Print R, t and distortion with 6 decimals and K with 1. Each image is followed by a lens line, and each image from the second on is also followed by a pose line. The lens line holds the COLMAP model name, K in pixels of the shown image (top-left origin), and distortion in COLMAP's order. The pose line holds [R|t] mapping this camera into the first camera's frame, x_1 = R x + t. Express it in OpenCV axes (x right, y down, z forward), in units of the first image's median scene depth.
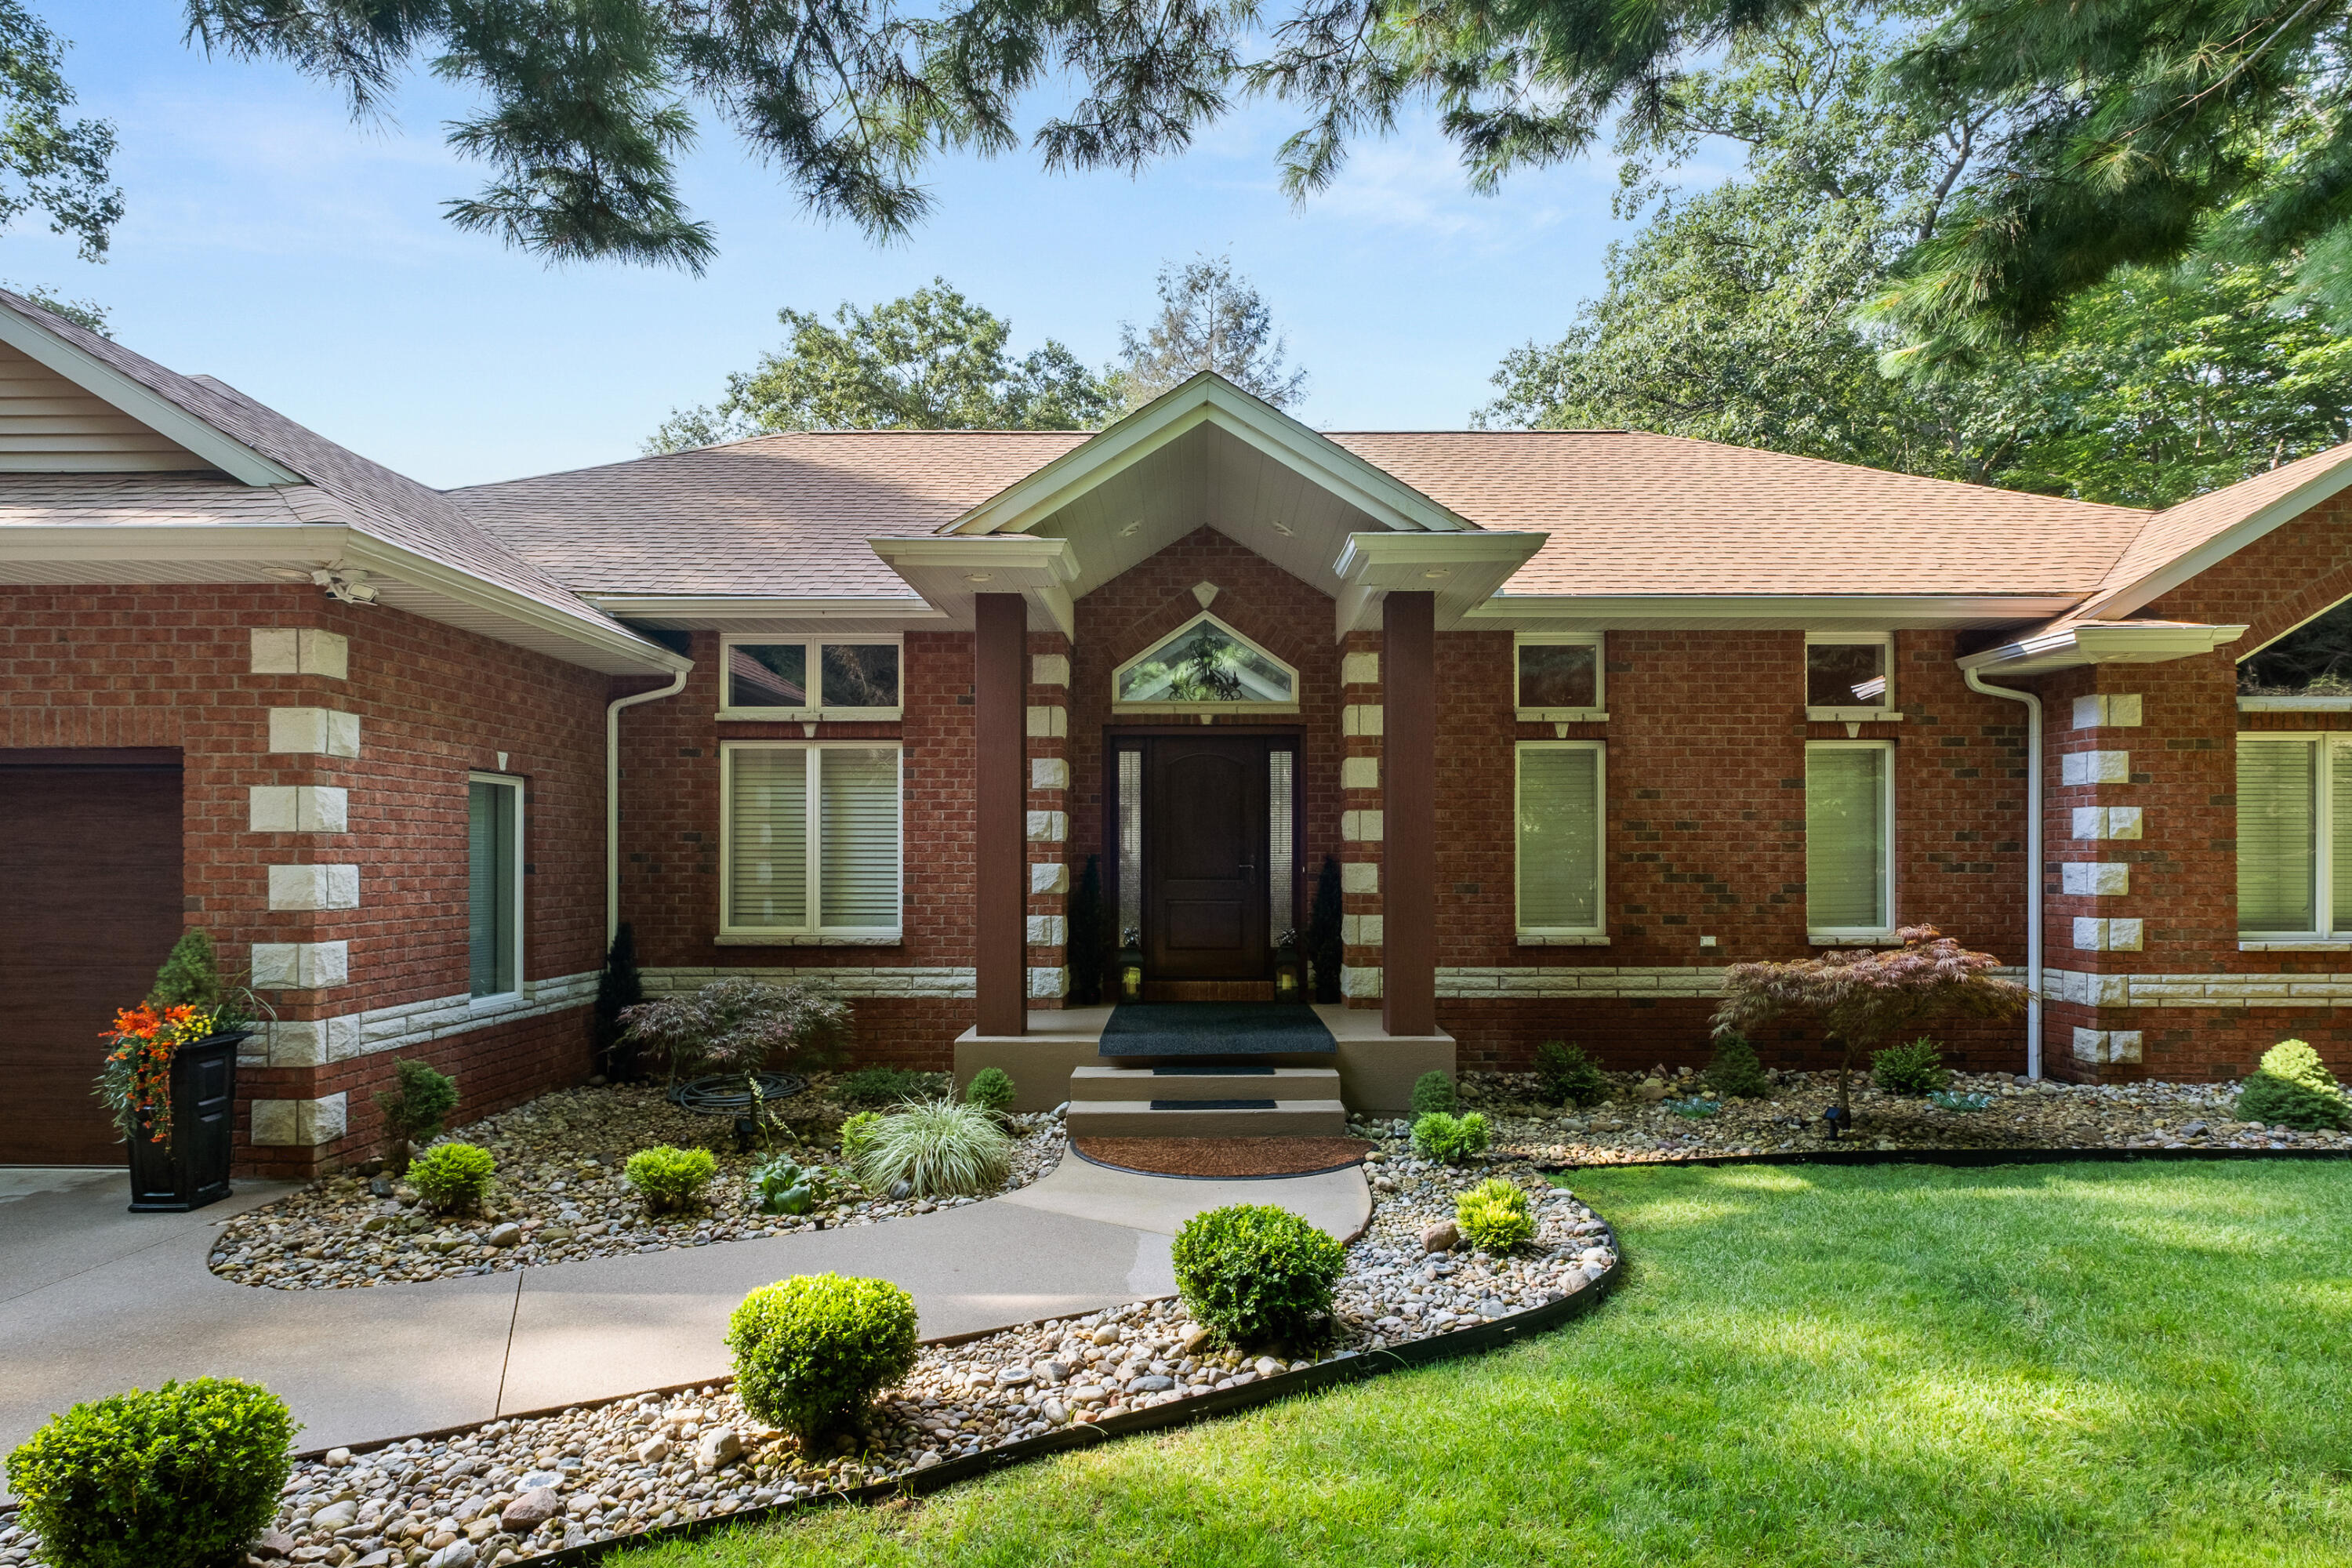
lens RADIAL K [[1192.5, 0, 1228.8], [0, 1192.5, 907.6], [0, 0, 1]] dist [-0.002708, -0.000593]
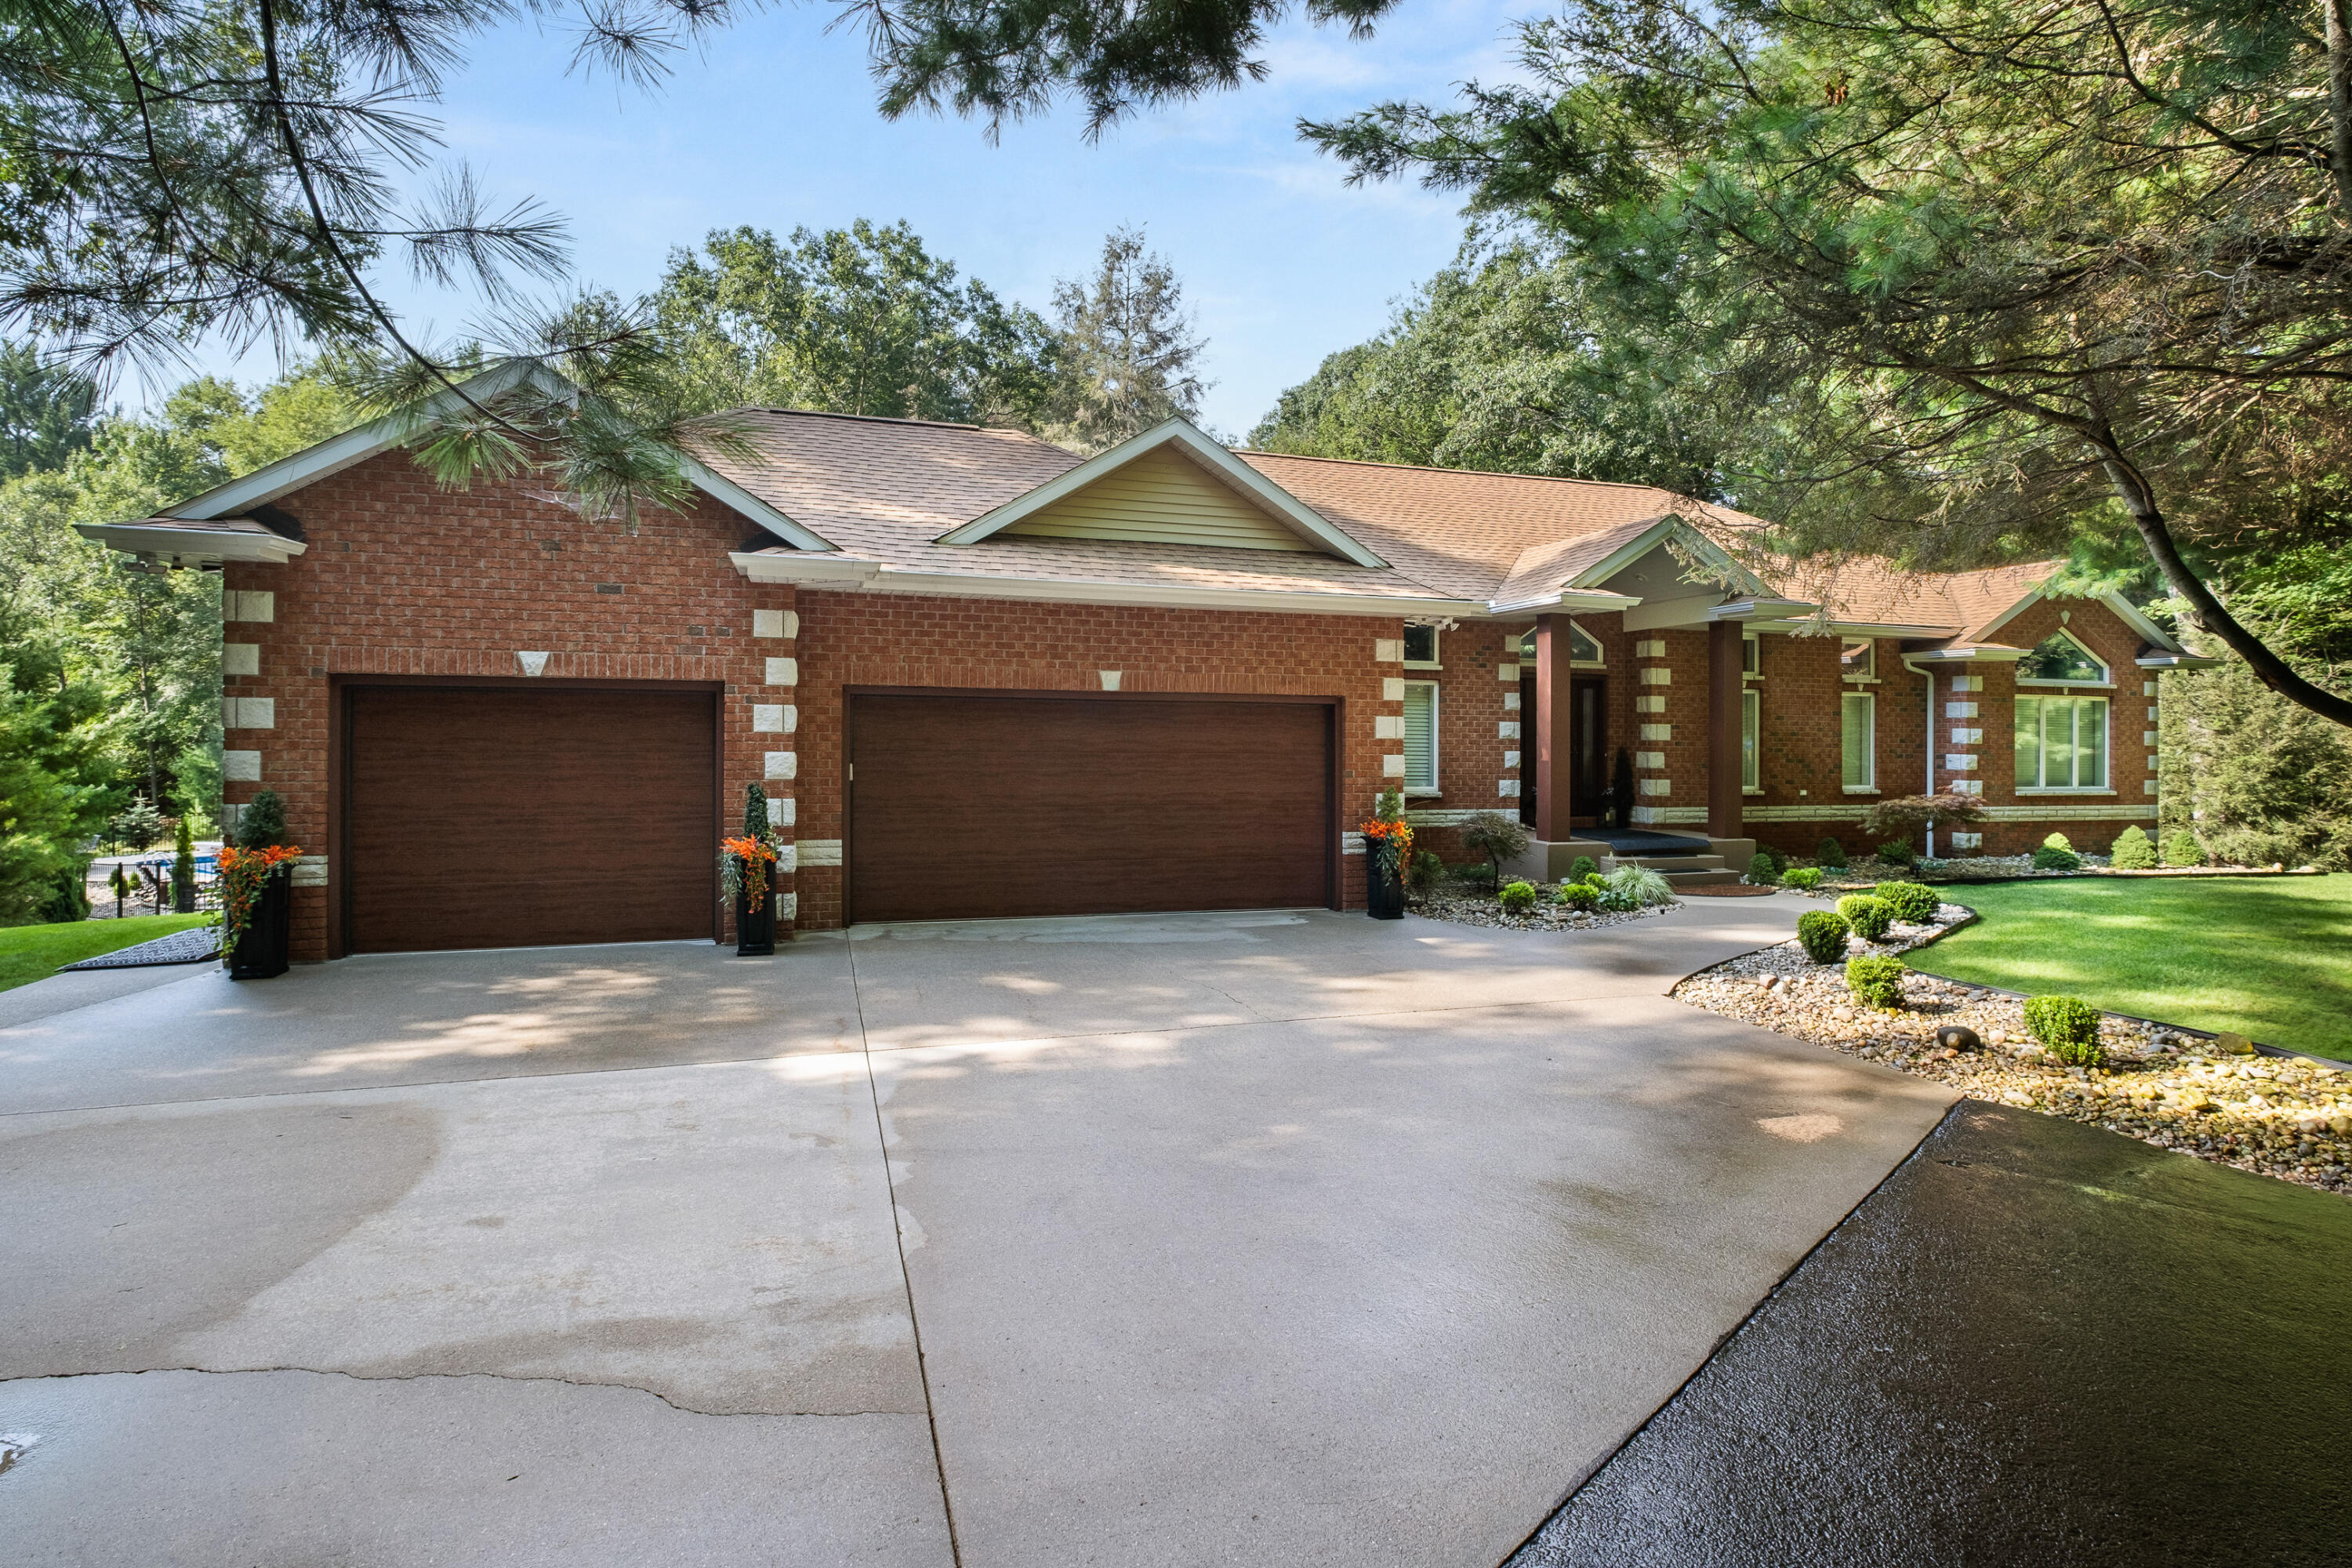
lens RADIAL K [[1192.5, 0, 1169.2], [0, 1192.5, 784.1], [0, 0, 1]] dist [-0.002708, -0.000593]
pose [[0.954057, -0.001877, 0.299619, -1.262955], [-0.000479, 0.999970, 0.007791, -0.000848], [-0.299624, -0.007577, 0.954027, -0.604609]]
